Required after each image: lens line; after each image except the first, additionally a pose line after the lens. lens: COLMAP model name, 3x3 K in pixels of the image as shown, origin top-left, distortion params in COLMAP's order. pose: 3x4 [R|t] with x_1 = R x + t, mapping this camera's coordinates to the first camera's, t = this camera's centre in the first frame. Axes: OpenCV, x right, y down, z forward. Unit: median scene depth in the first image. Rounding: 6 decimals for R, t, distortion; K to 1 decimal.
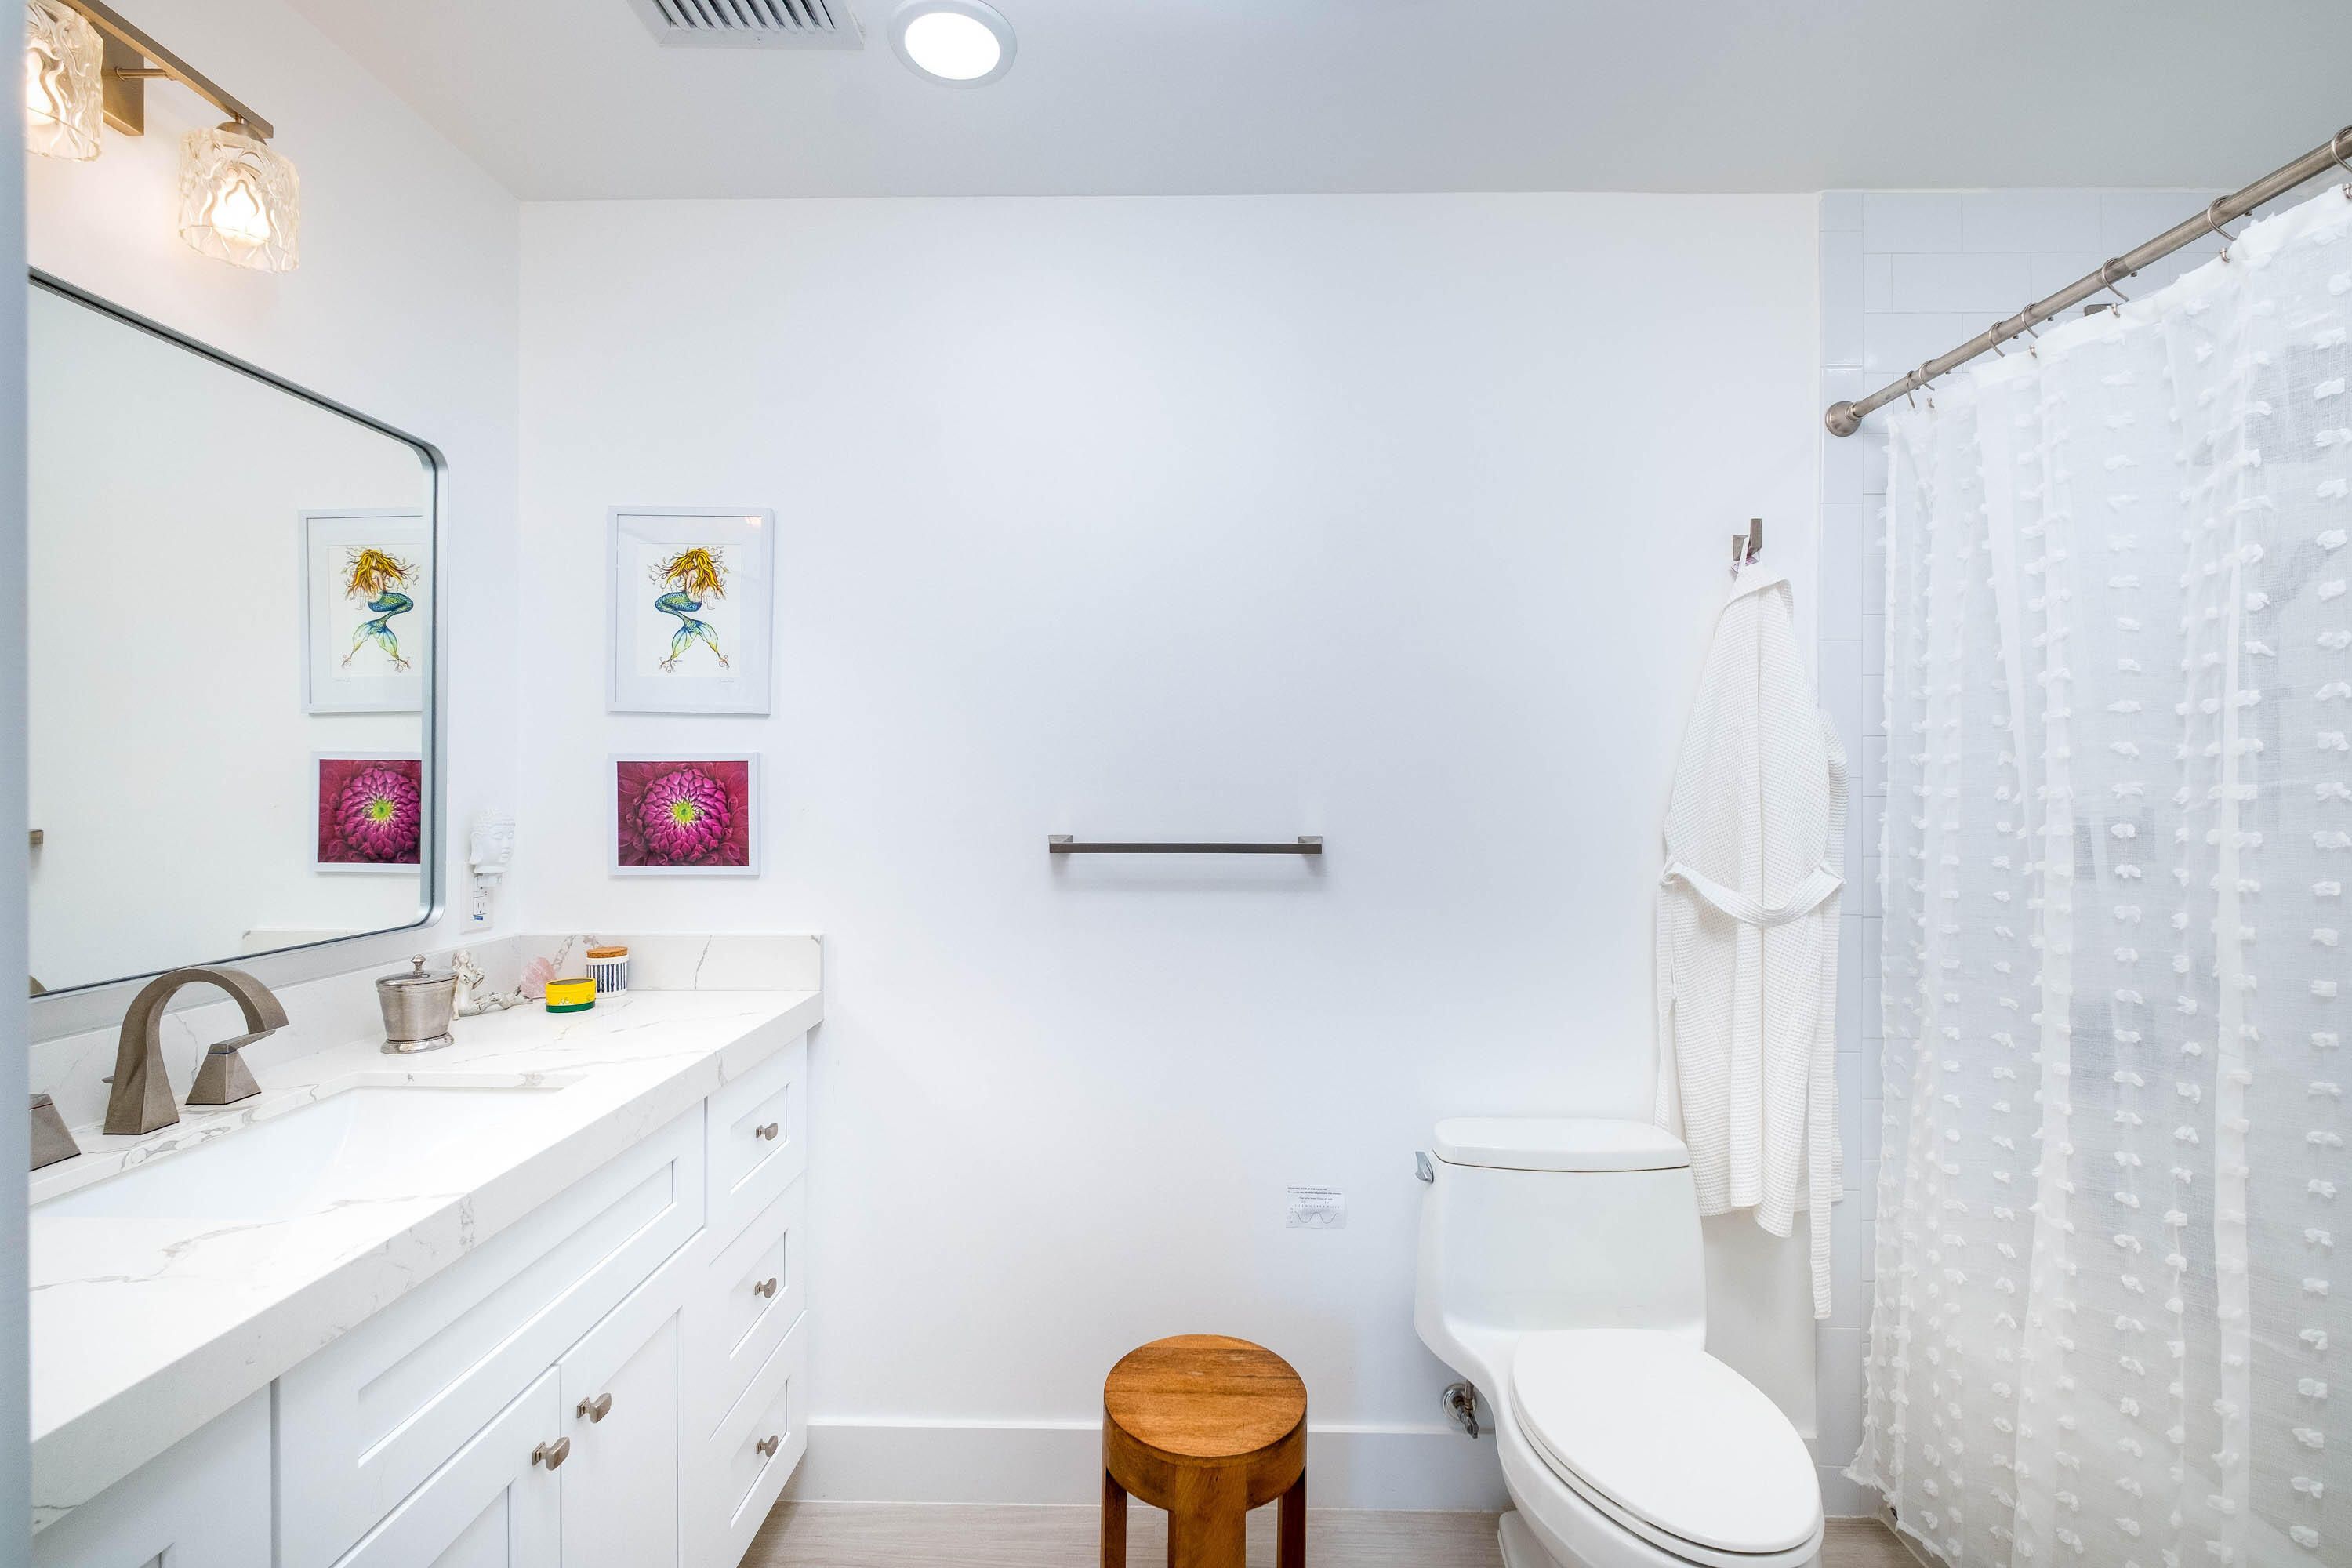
lens RADIAL K [[1018.4, 0, 1172.4], [0, 1018.4, 773.8], [0, 0, 1]] dist [-0.006868, 0.000430]
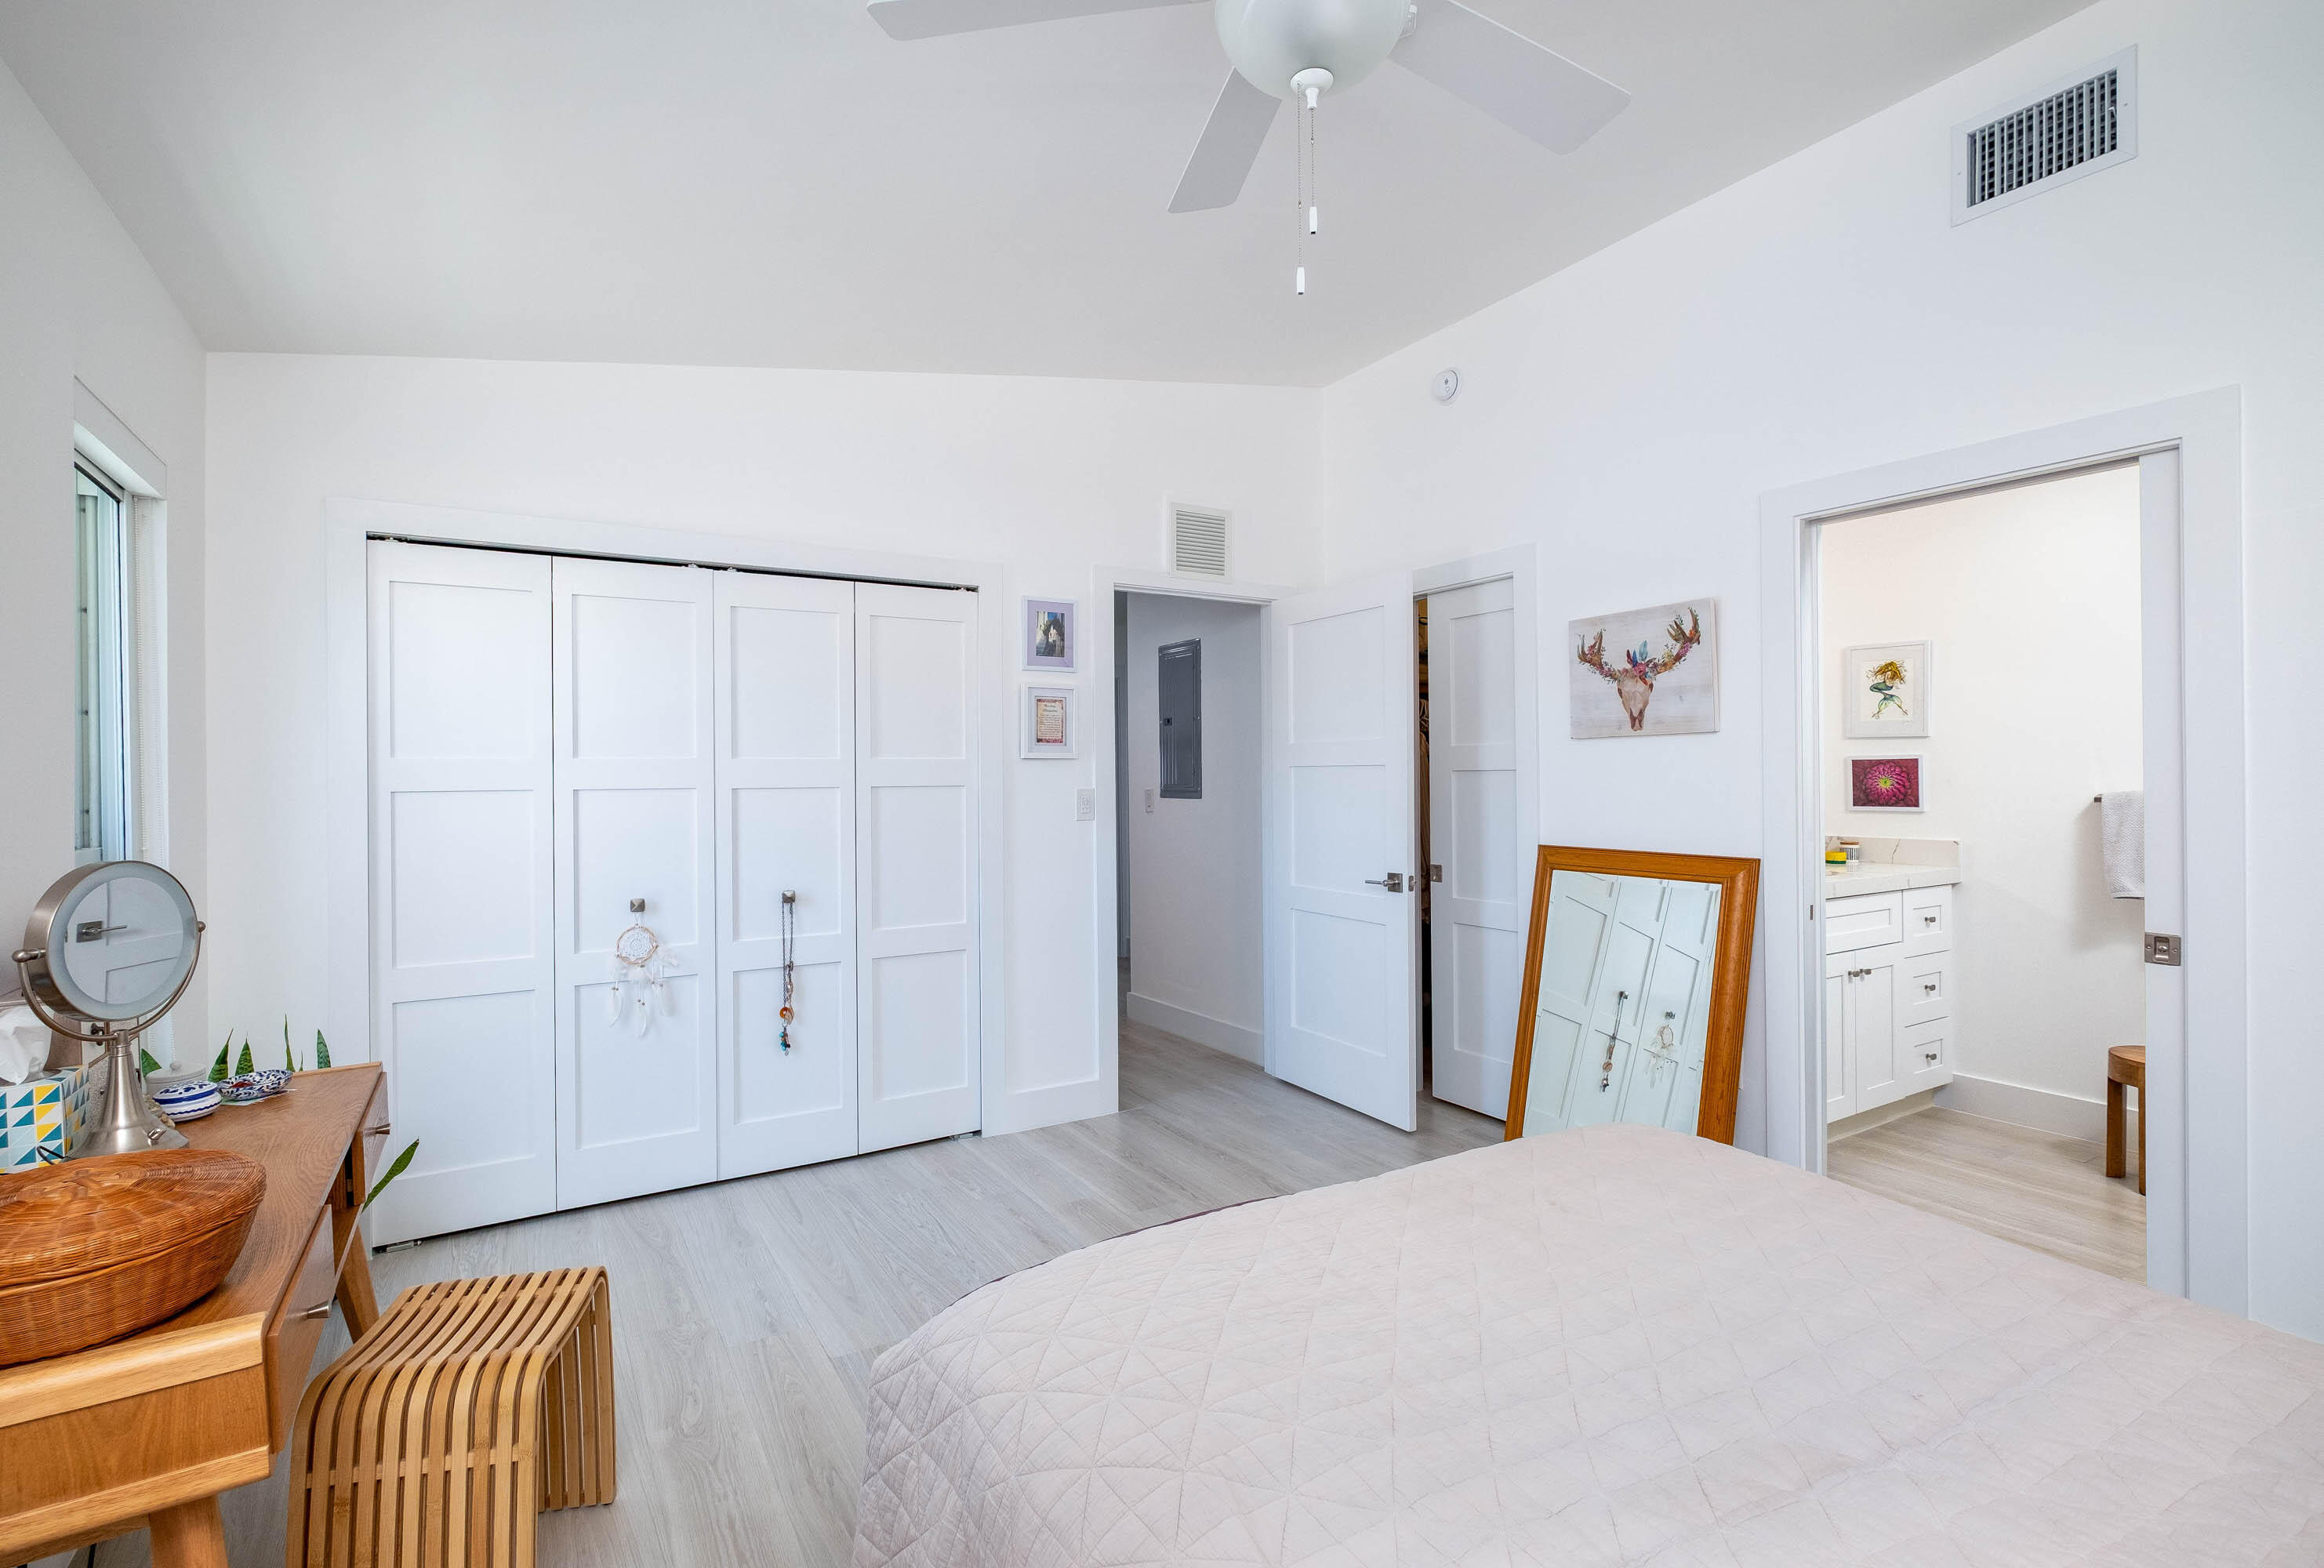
lens RADIAL K [[1064.3, 0, 1154.0], [0, 1064.3, 774.2], [0, 0, 1]] dist [0.000930, 0.000442]
pose [[0.535292, -0.006117, -0.844645, 0.620851], [0.011600, 0.999933, 0.000110, 0.001543], [0.844588, -0.009857, 0.535327, -1.576192]]
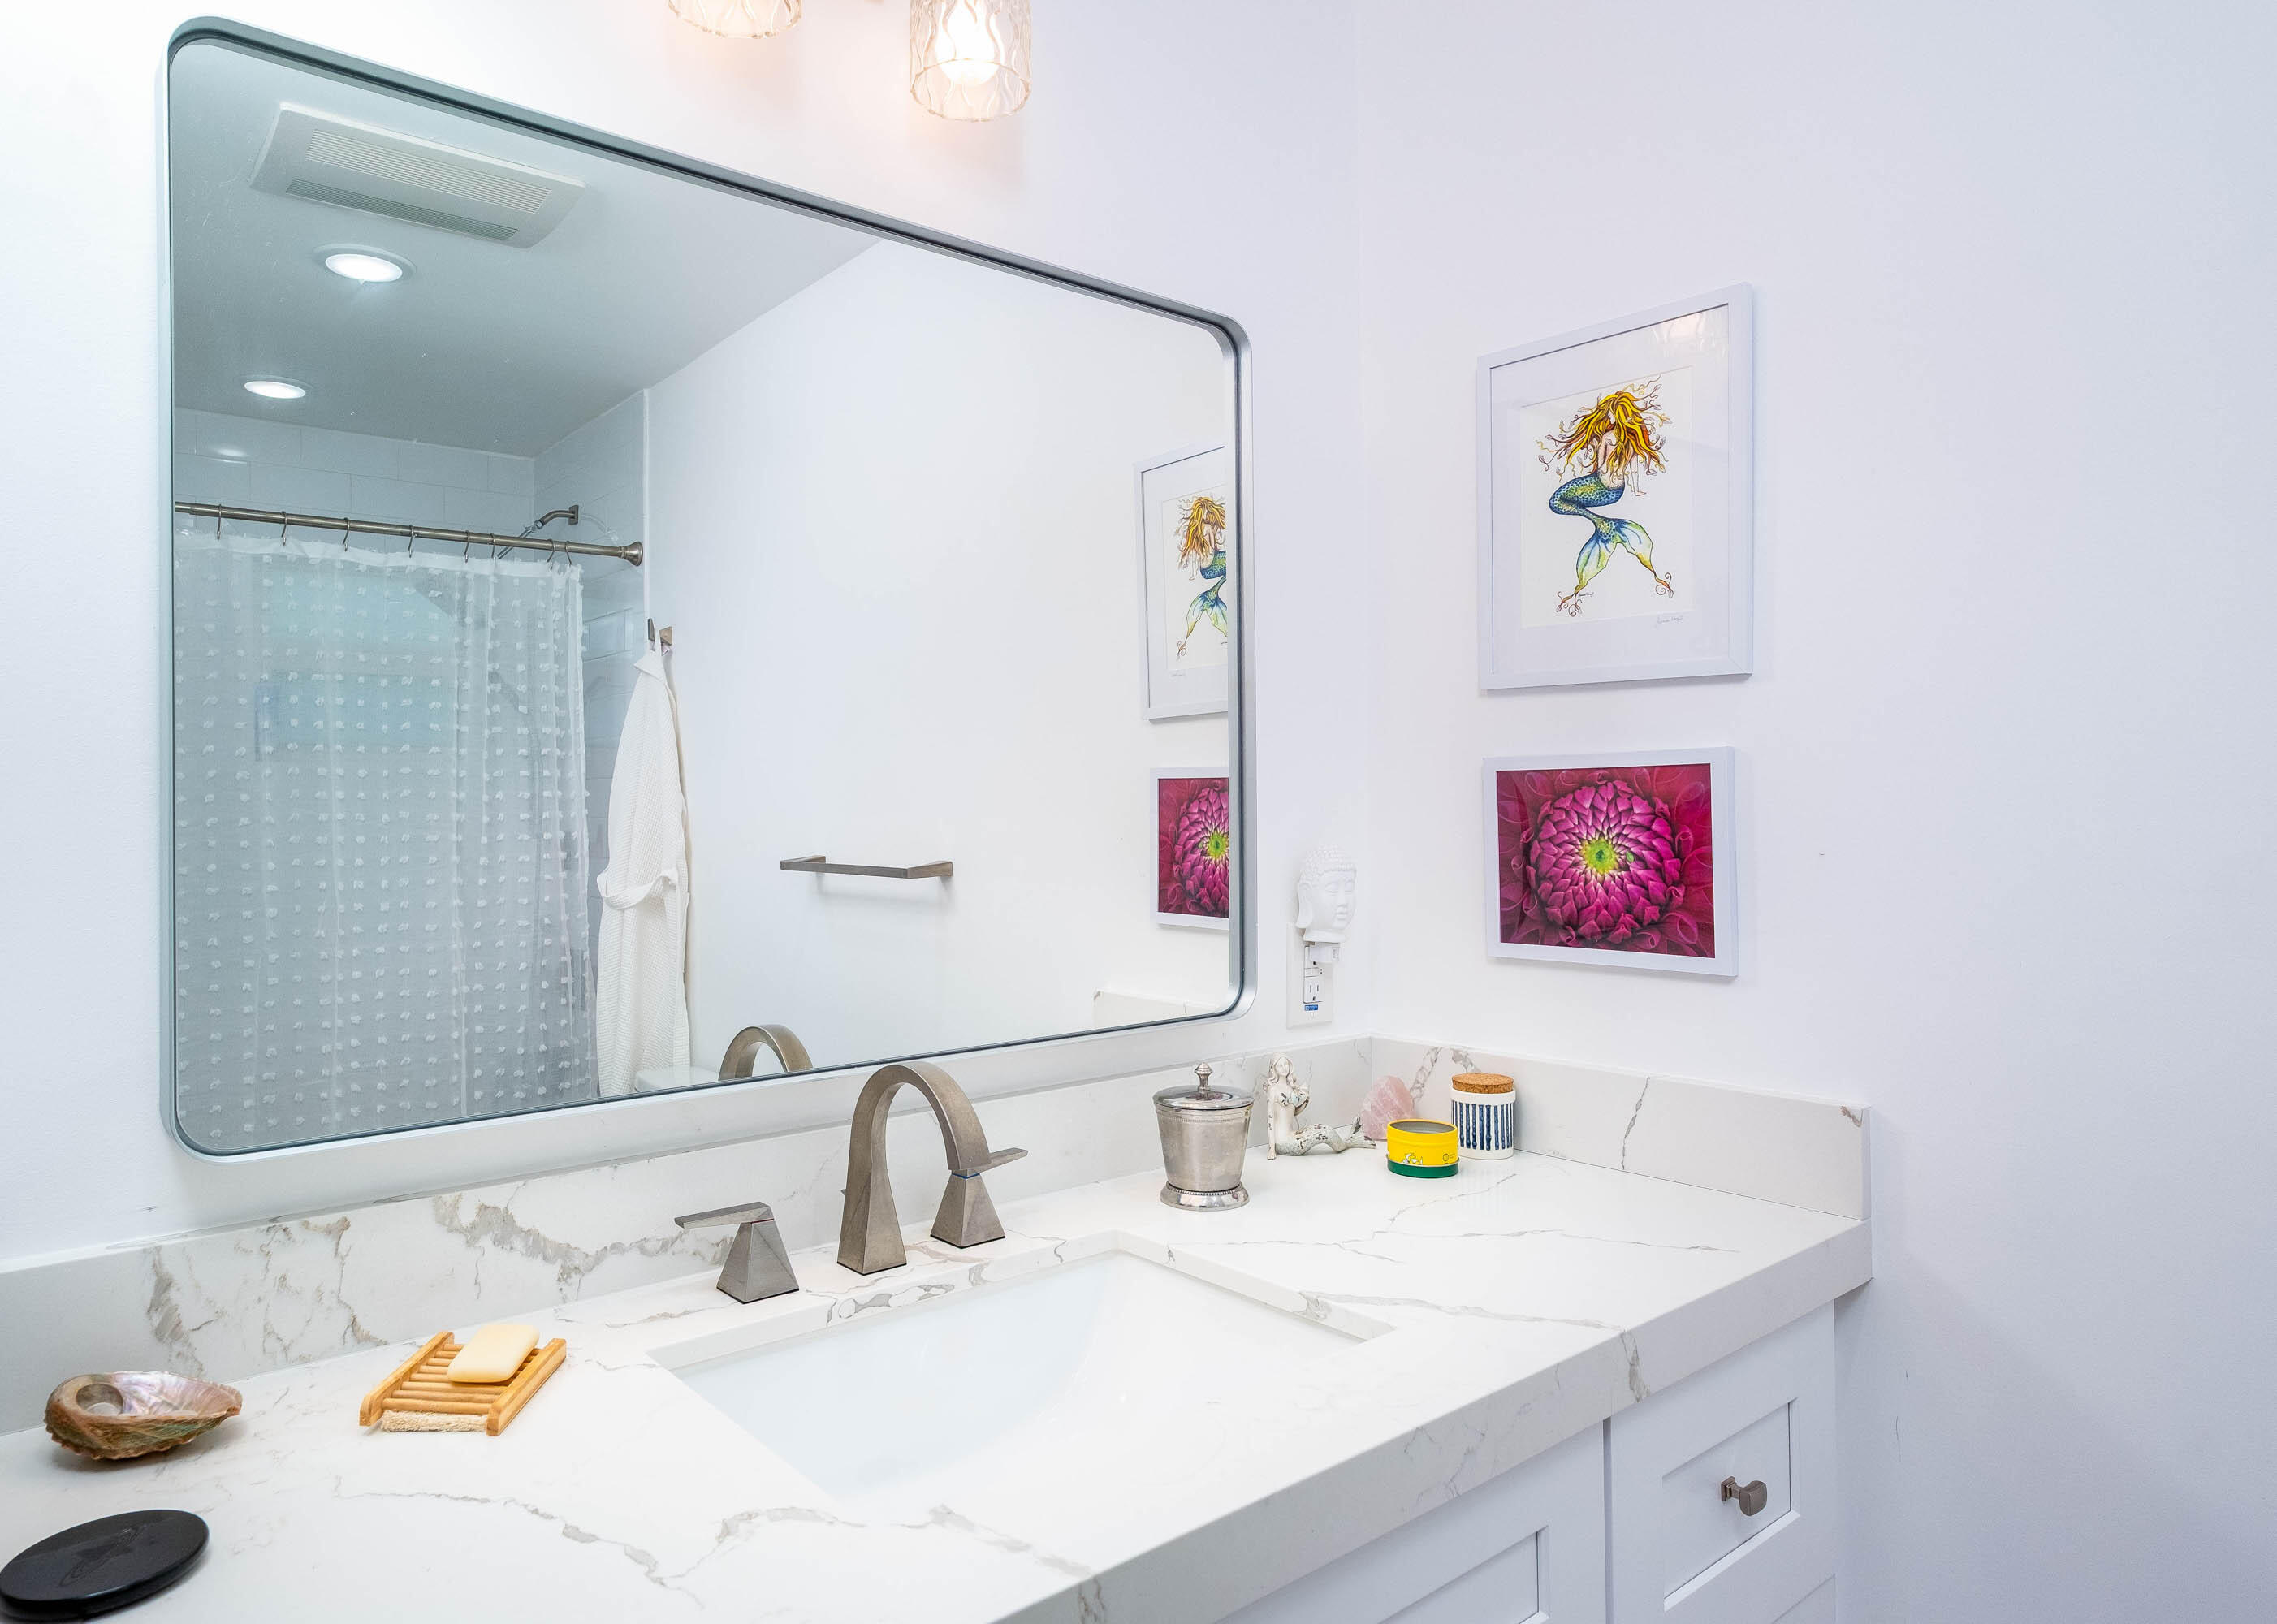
lens RADIAL K [[1398.0, 0, 1055.5], [0, 1398.0, 796.6], [0, 0, 1]] dist [0.000466, 0.000105]
pose [[0.635877, -0.013683, -0.771669, -0.066612], [0.016248, 0.999859, -0.004340, 0.002590], [0.771620, -0.009778, 0.636009, 0.261778]]
